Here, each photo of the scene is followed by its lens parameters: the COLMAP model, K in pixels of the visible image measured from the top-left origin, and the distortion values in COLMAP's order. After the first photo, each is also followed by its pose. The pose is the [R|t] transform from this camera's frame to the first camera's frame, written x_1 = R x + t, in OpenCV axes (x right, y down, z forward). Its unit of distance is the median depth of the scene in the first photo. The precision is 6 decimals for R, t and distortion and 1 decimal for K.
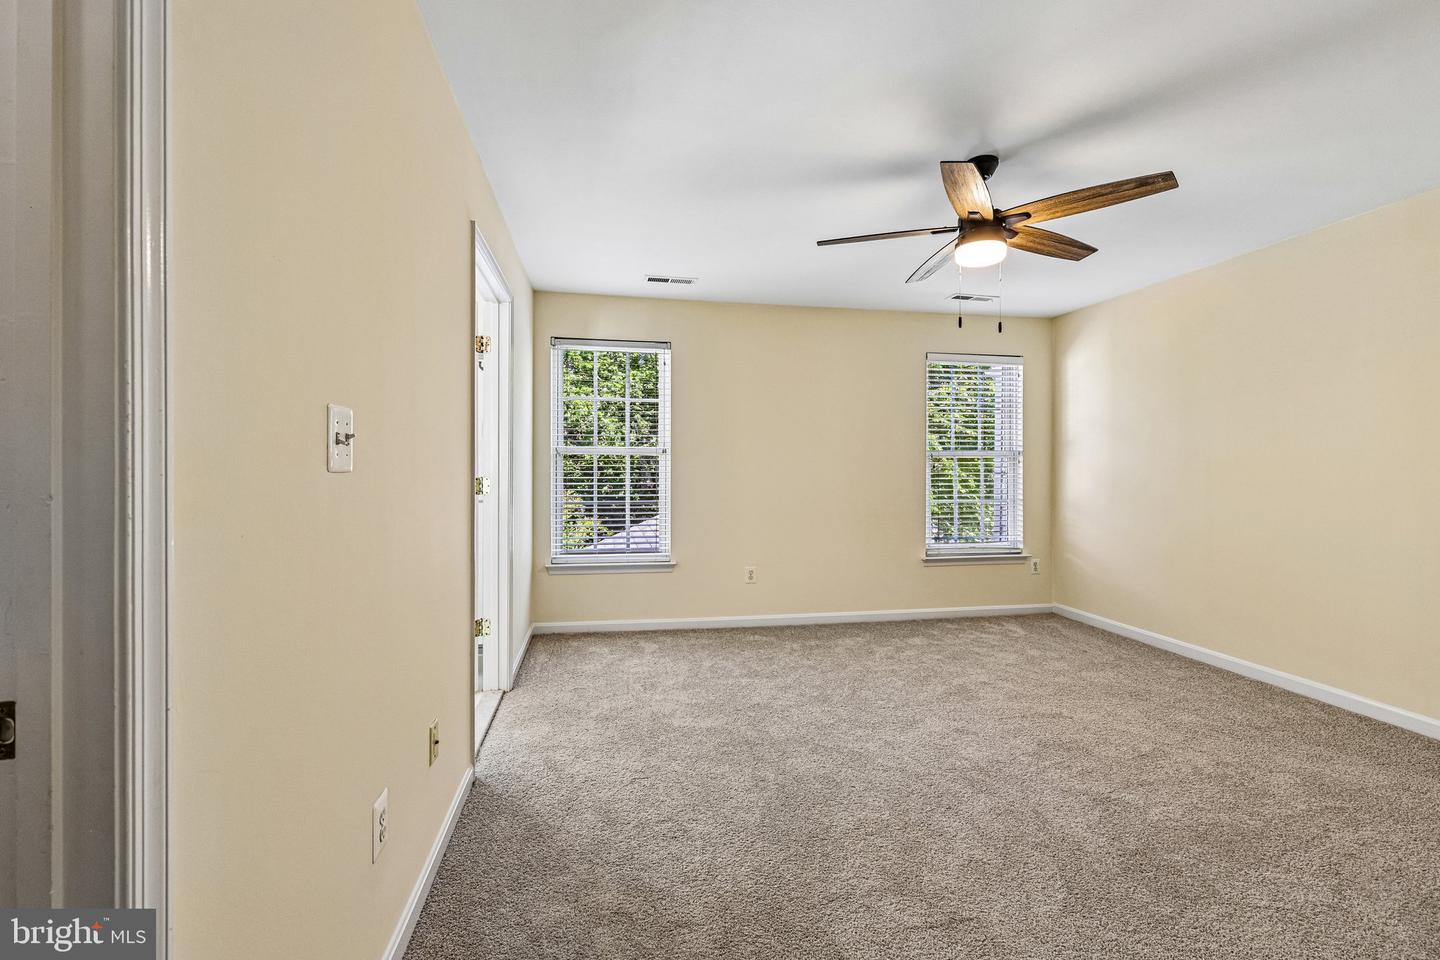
lens RADIAL K [[633.1, 0, 719.0], [0, 633.1, 474.8], [0, 0, 1]] dist [0.012357, -0.001263]
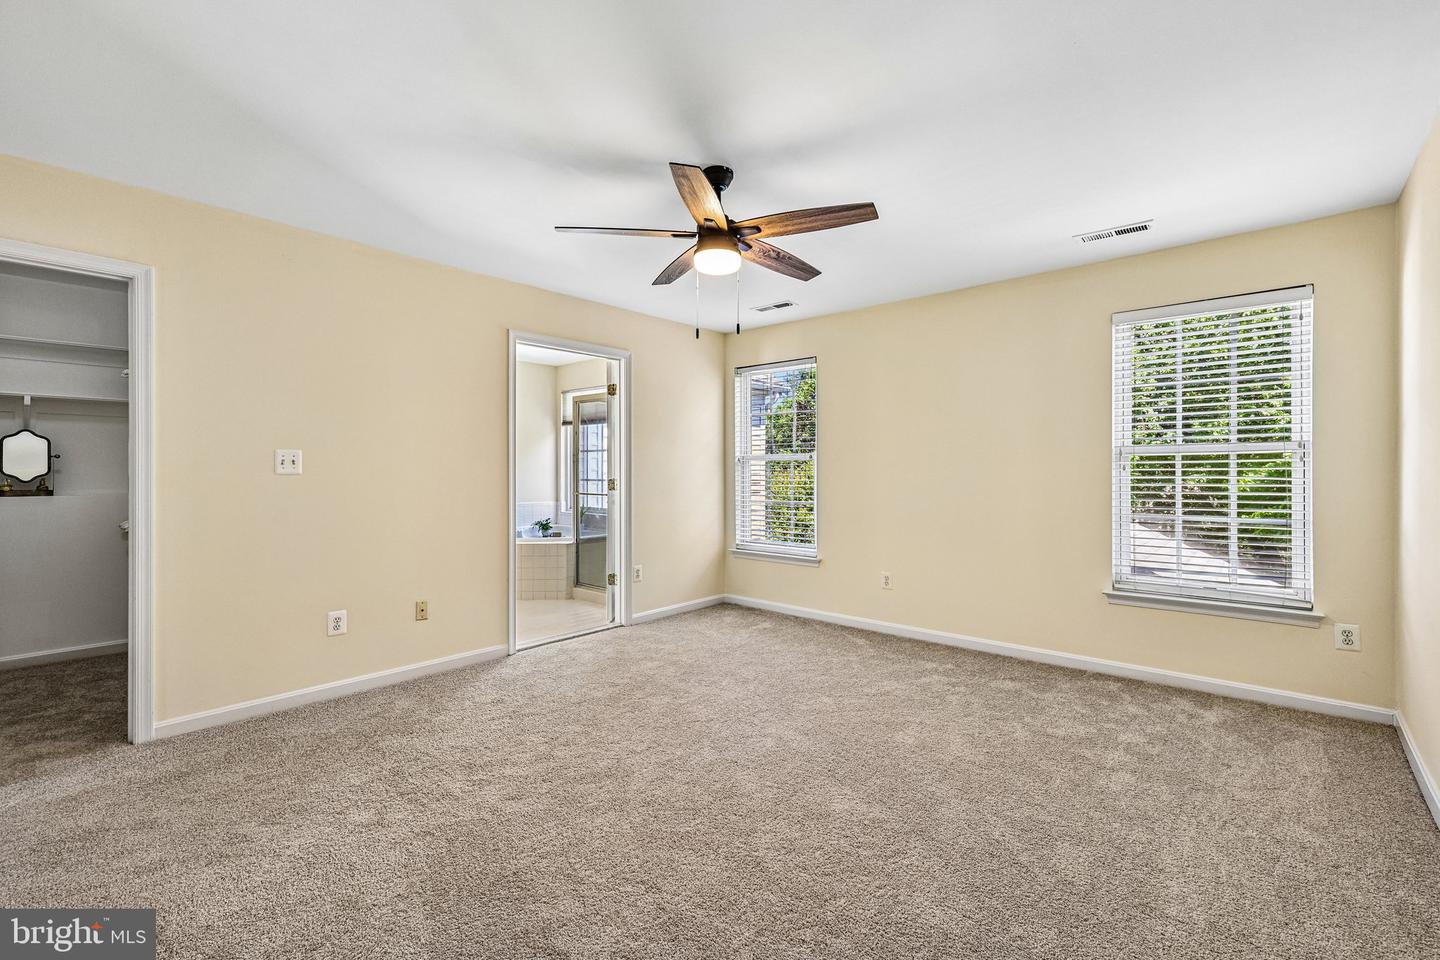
lens RADIAL K [[633.1, 0, 727.7], [0, 633.1, 473.0], [0, 0, 1]] dist [0.012357, -0.001263]
pose [[0.614483, -0.003376, -0.788923, 0.670641], [-0.008741, 0.999900, -0.011087, 0.005550], [0.788881, 0.013709, 0.614393, 0.204362]]
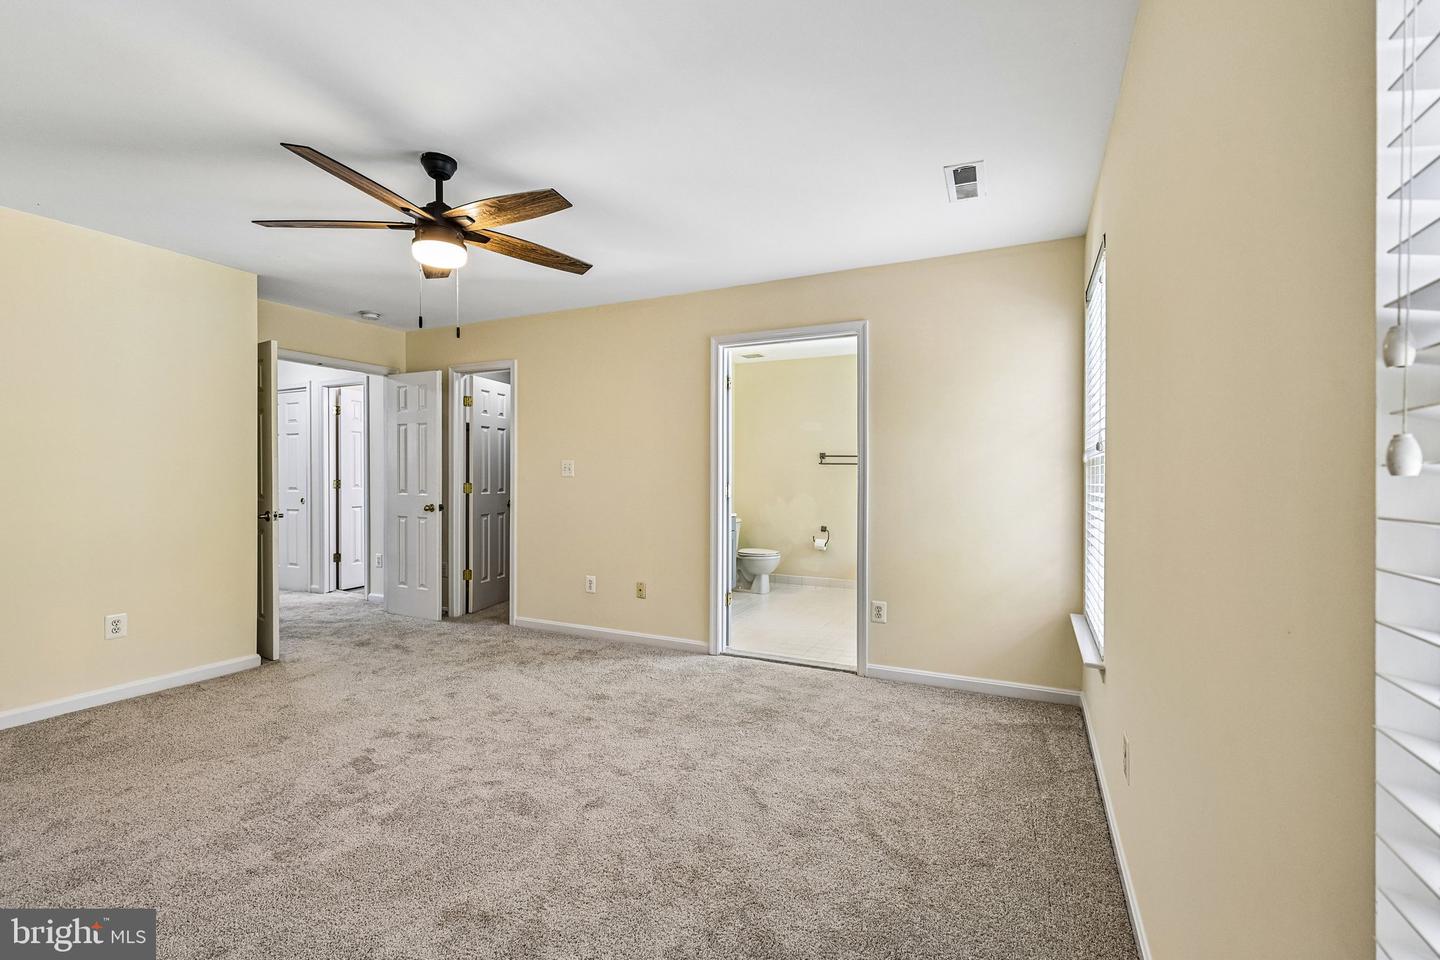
lens RADIAL K [[633.1, 0, 715.1], [0, 633.1, 480.3], [0, 0, 1]] dist [0.012357, -0.001263]
pose [[-0.606226, -0.002465, -0.795289, 0.503472], [-0.020672, 0.999706, 0.012660, -0.008626], [0.795024, 0.024115, -0.606099, 1.055696]]
